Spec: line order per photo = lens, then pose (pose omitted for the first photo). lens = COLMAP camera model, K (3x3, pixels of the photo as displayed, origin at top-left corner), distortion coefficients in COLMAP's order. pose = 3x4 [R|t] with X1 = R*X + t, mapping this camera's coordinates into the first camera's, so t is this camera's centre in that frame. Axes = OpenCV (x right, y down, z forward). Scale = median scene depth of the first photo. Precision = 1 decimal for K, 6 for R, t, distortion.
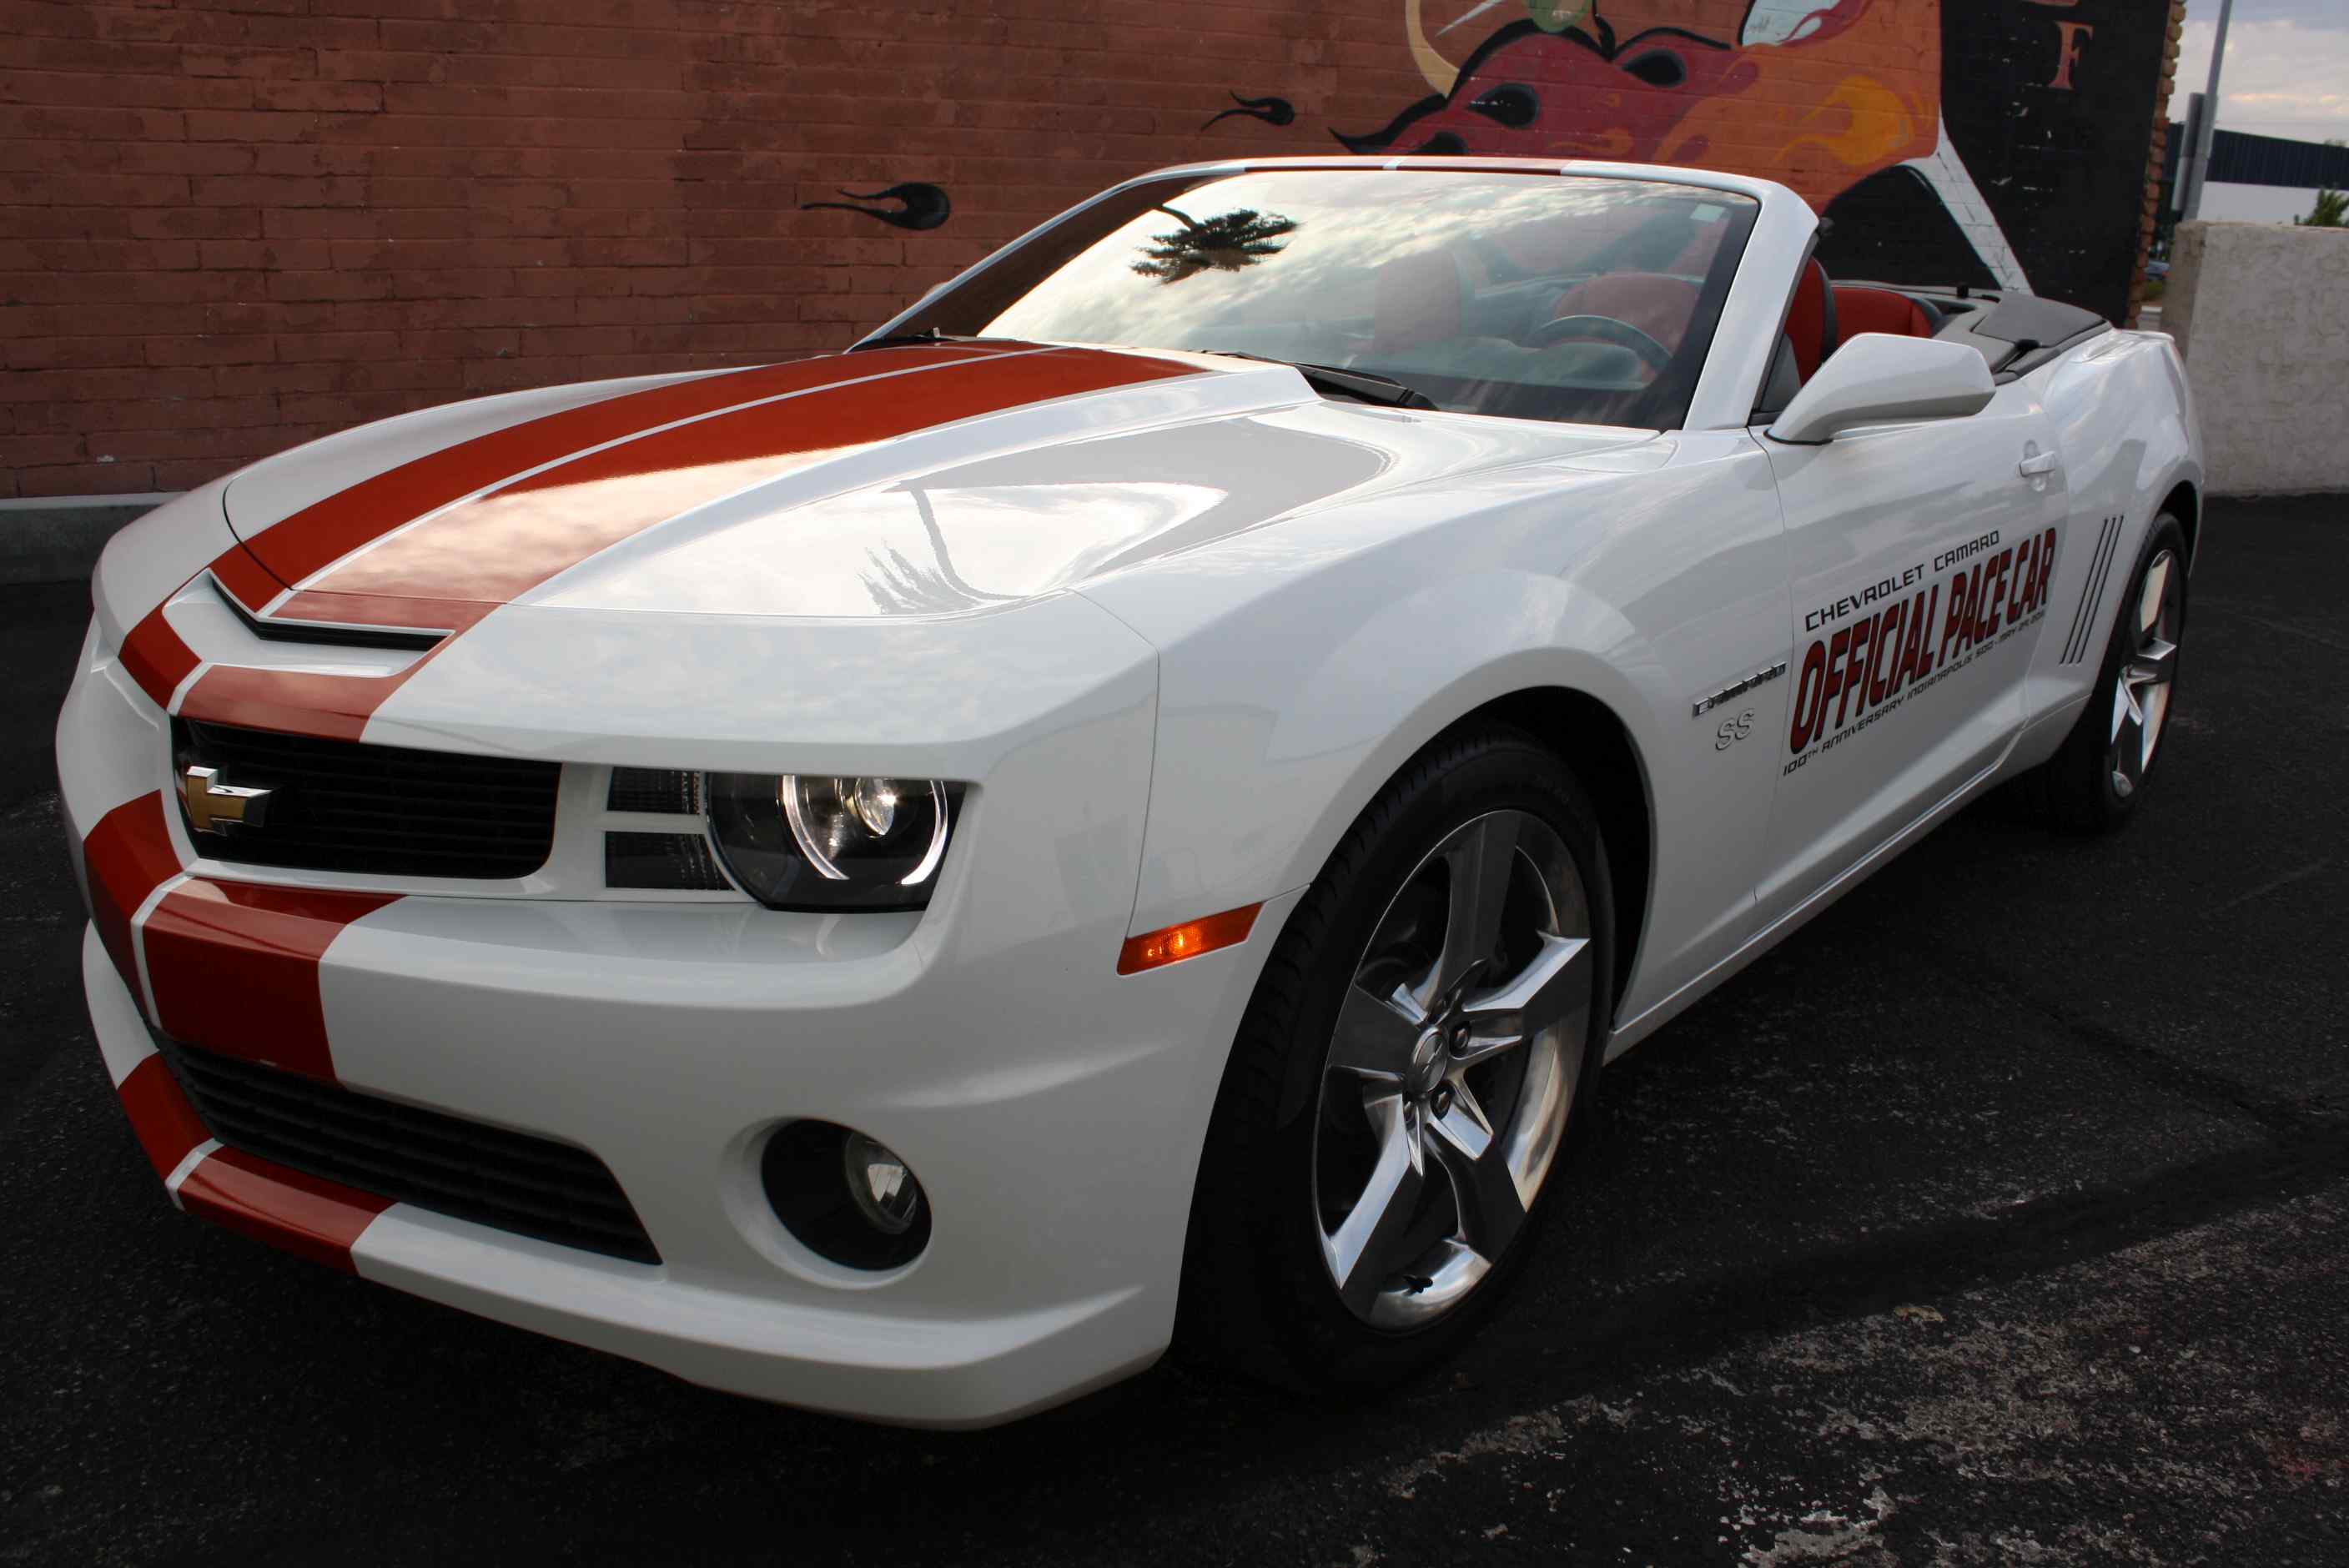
lens RADIAL K [[1969.9, 0, 1184.6], [0, 1969.9, 778.2], [0, 0, 1]] dist [-0.166867, 0.146775]
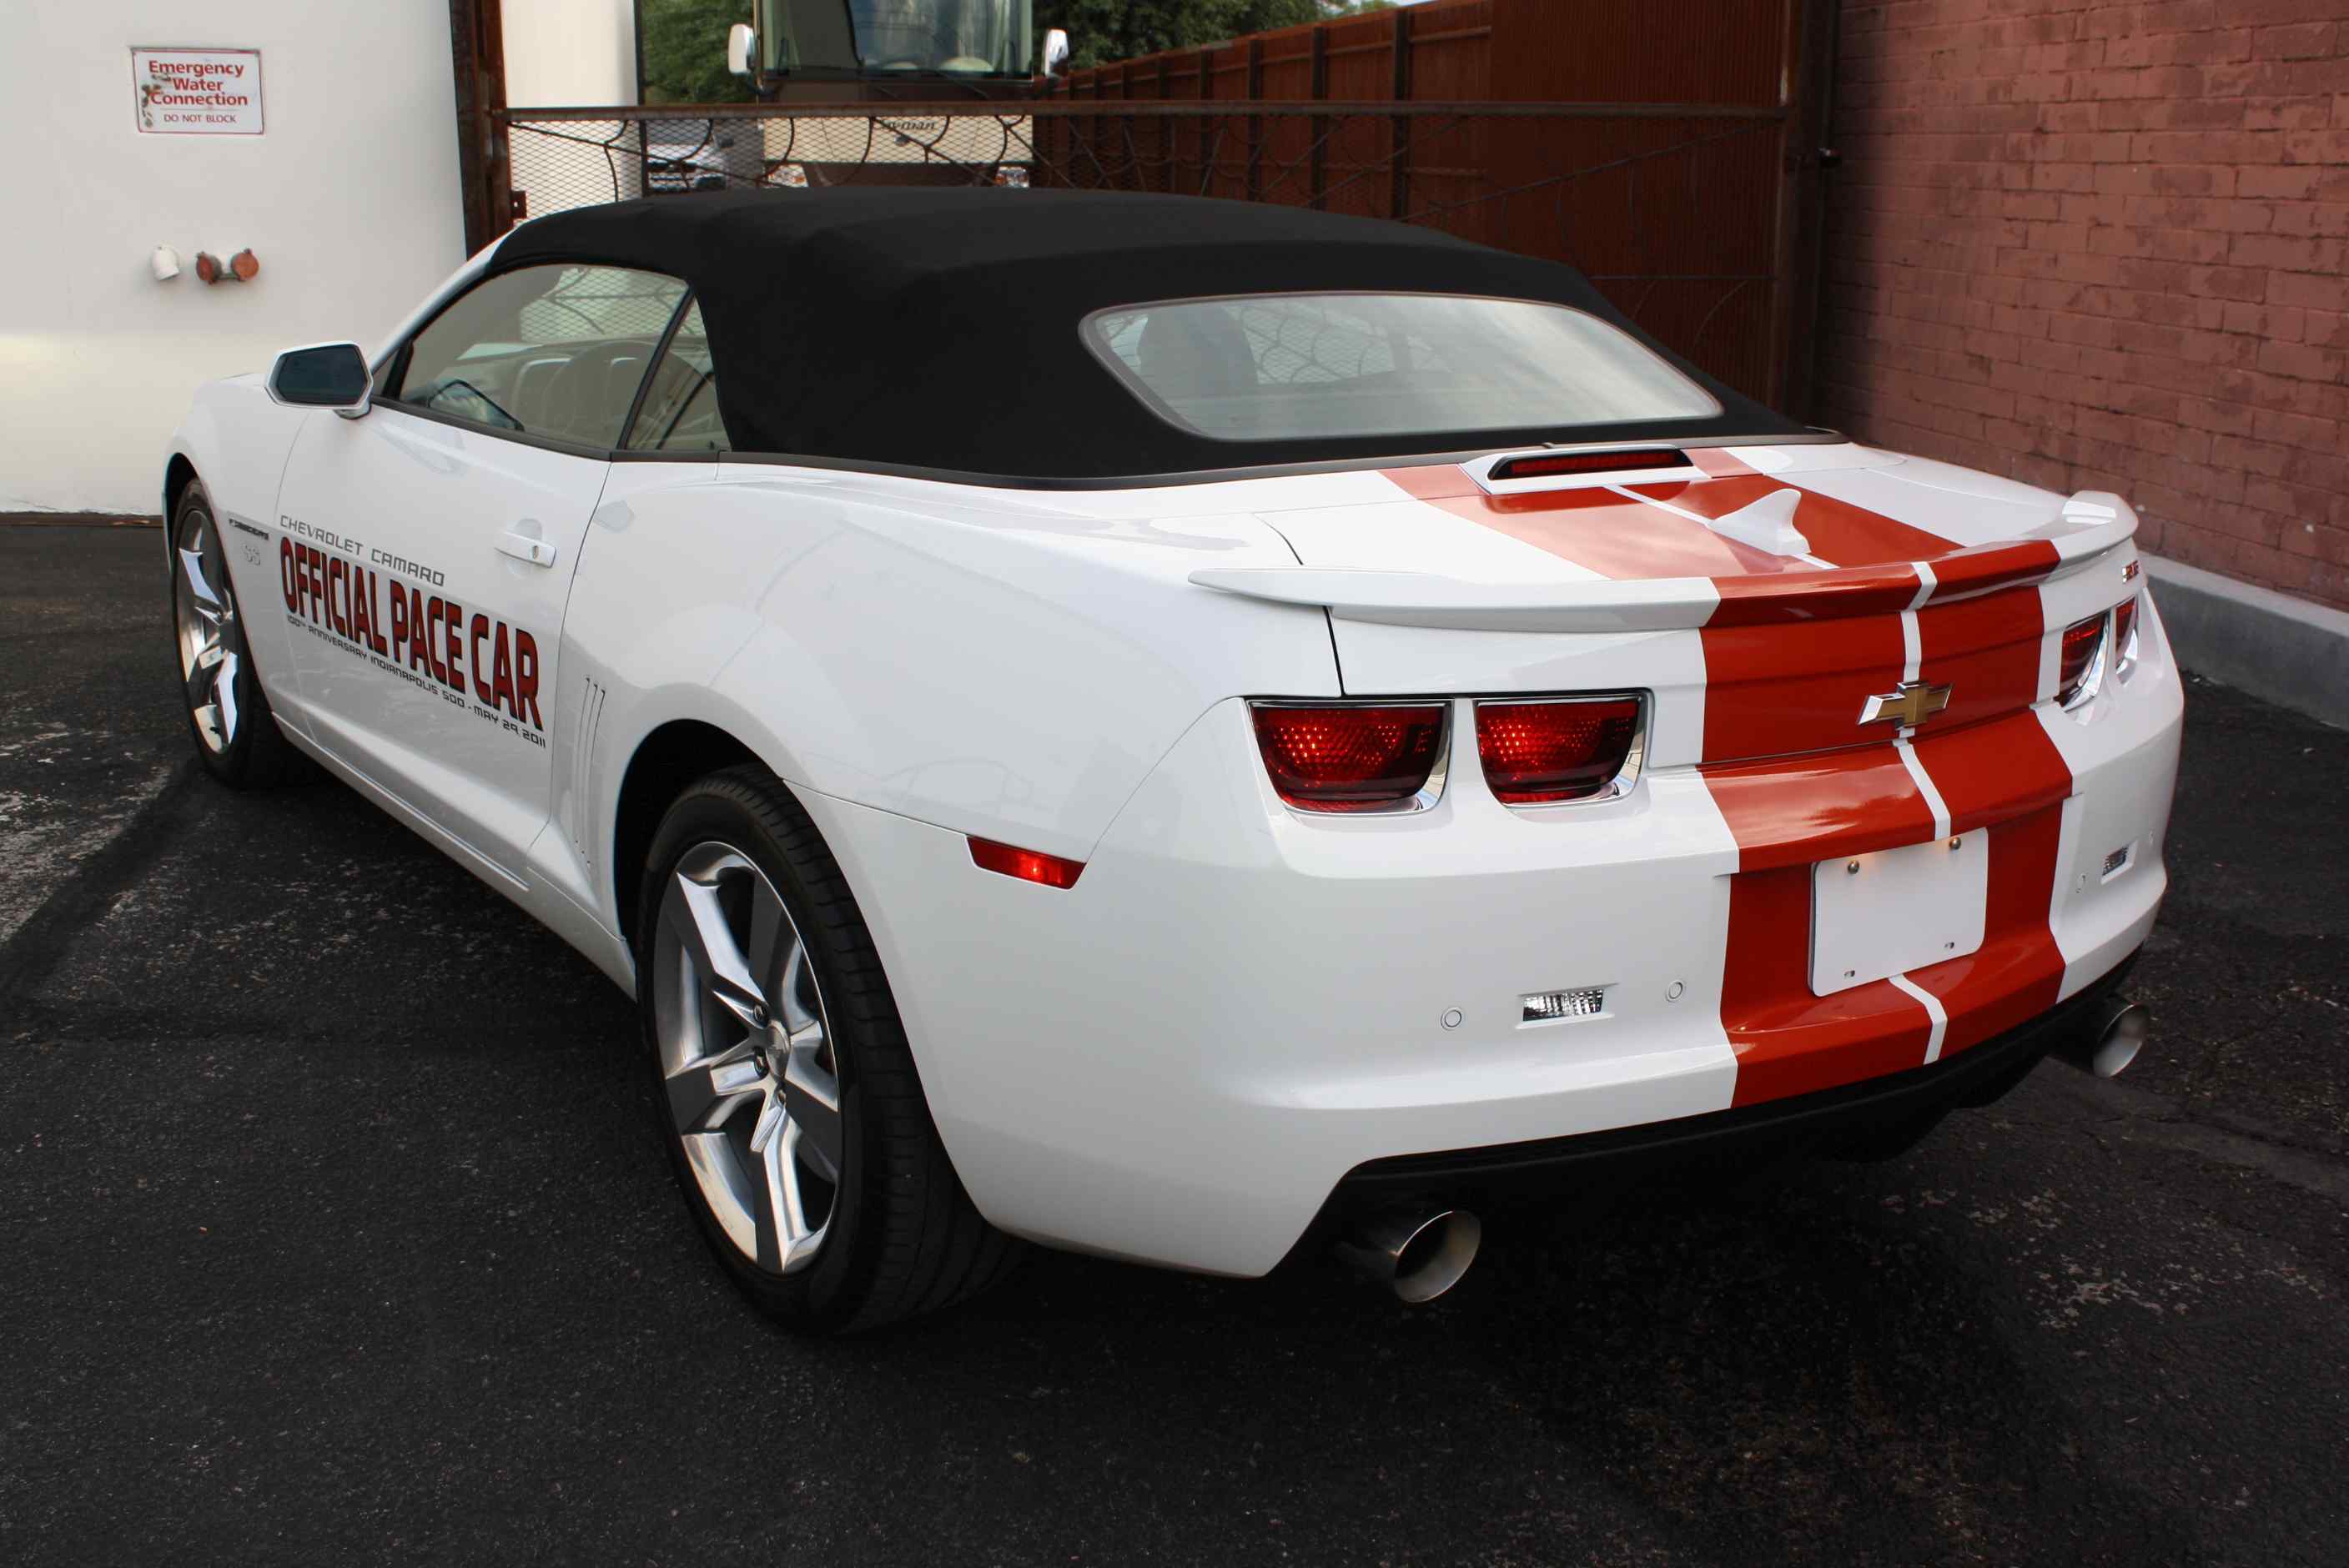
lens RADIAL K [[2320.6, 0, 1197.4], [0, 2320.6, 790.1], [0, 0, 1]] dist [-0.135174, 0.140720]
pose [[-0.264452, 0.226301, -0.937472, 1.663722], [-0.291542, 0.907837, 0.301389, -0.571932], [0.919276, 0.353015, -0.174103, 1.827799]]
